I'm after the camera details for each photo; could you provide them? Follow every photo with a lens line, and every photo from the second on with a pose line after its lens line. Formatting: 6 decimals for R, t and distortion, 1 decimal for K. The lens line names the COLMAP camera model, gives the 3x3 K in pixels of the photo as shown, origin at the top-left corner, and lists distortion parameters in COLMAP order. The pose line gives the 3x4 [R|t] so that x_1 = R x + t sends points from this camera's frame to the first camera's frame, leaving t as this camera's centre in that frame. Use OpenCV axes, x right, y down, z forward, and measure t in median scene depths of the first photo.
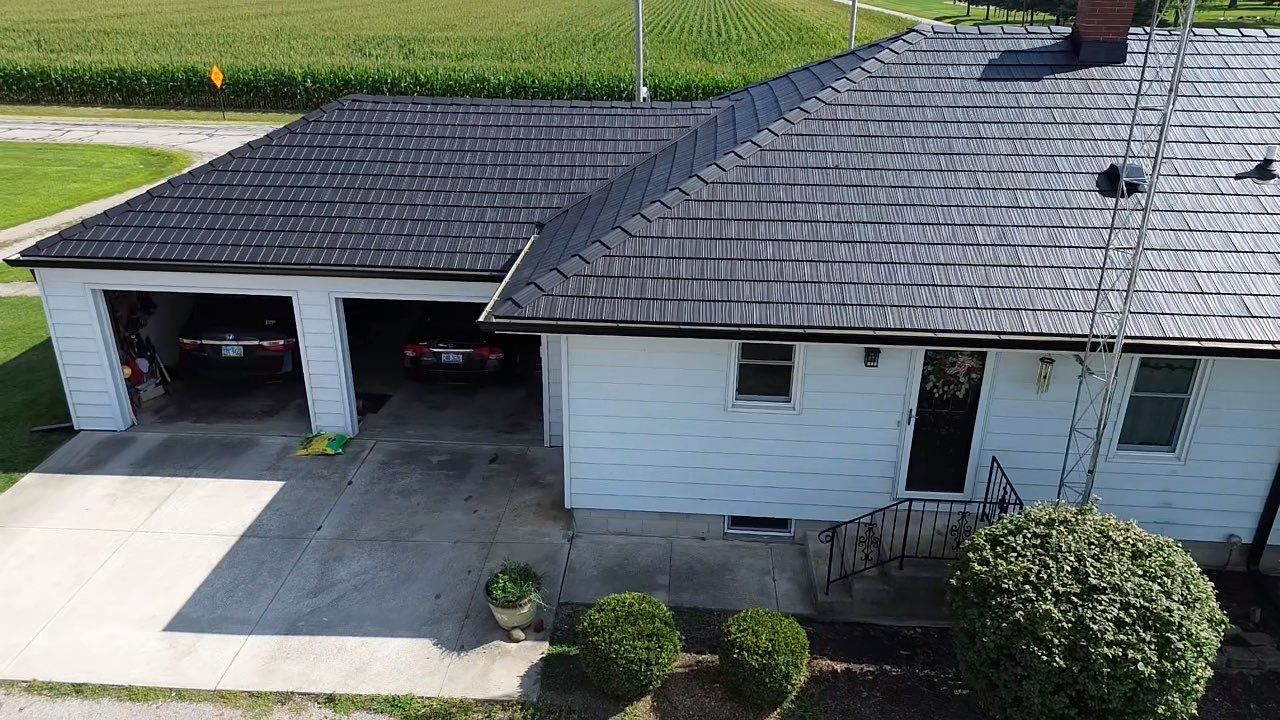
lens RADIAL K [[897.7, 0, 638.0], [0, 897.7, 360.5], [0, 0, 1]] dist [0.065302, -0.060043]
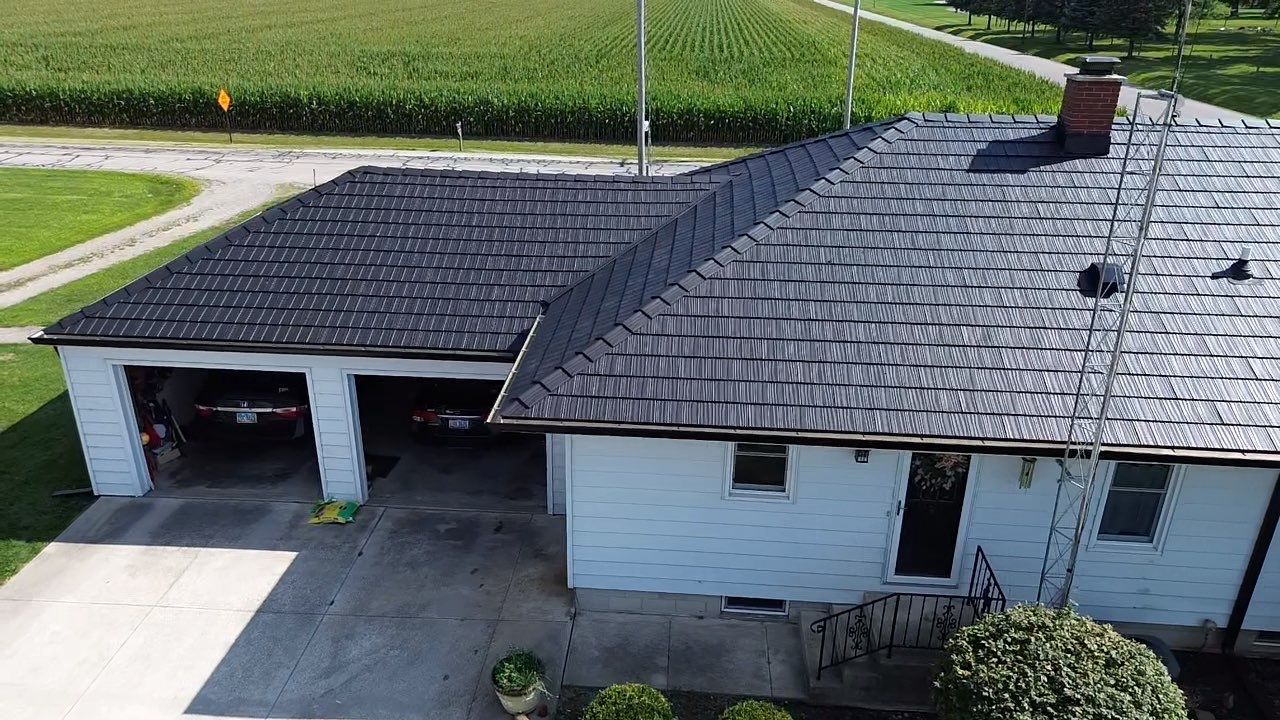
lens RADIAL K [[897.7, 0, 638.0], [0, 897.7, 360.5], [0, 0, 1]] dist [0.065302, -0.060043]
pose [[0.999993, 0.003549, -0.001502, 0.000405], [-0.003553, 0.999991, -0.002097, -0.098622], [0.001494, 0.002102, 0.999997, -0.043284]]
